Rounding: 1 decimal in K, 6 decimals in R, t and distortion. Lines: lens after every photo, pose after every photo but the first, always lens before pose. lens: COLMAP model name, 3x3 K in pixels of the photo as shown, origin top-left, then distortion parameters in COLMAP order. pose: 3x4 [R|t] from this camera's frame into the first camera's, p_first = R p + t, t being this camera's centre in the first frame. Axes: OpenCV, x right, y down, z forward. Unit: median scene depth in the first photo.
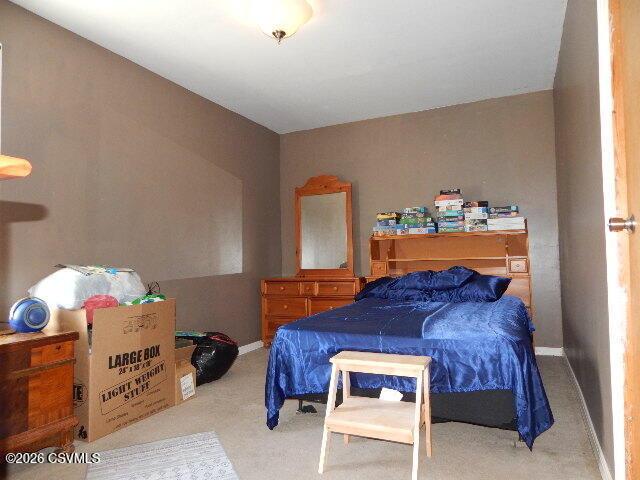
lens RADIAL K [[436.4, 0, 320.0], [0, 436.4, 240.0], [0, 0, 1]] dist [0.040627, -0.001154]
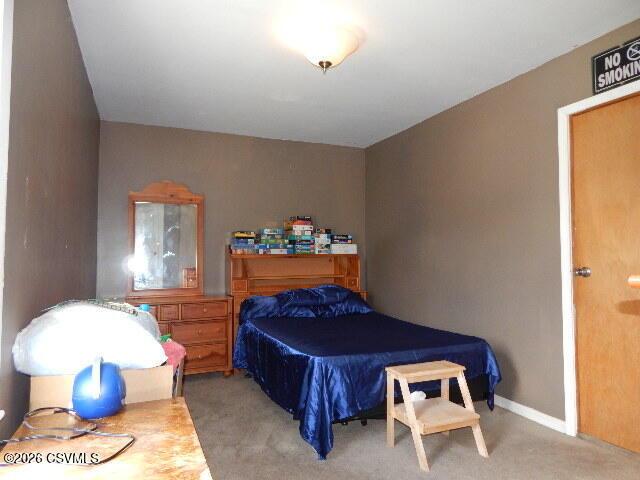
lens RADIAL K [[436.4, 0, 320.0], [0, 436.4, 240.0], [0, 0, 1]] dist [0.040627, -0.001154]
pose [[0.666919, 0.050383, 0.743425, -0.528149], [-0.043806, 0.998637, -0.028382, -0.022985], [-0.743842, -0.013638, 0.668217, 0.205606]]
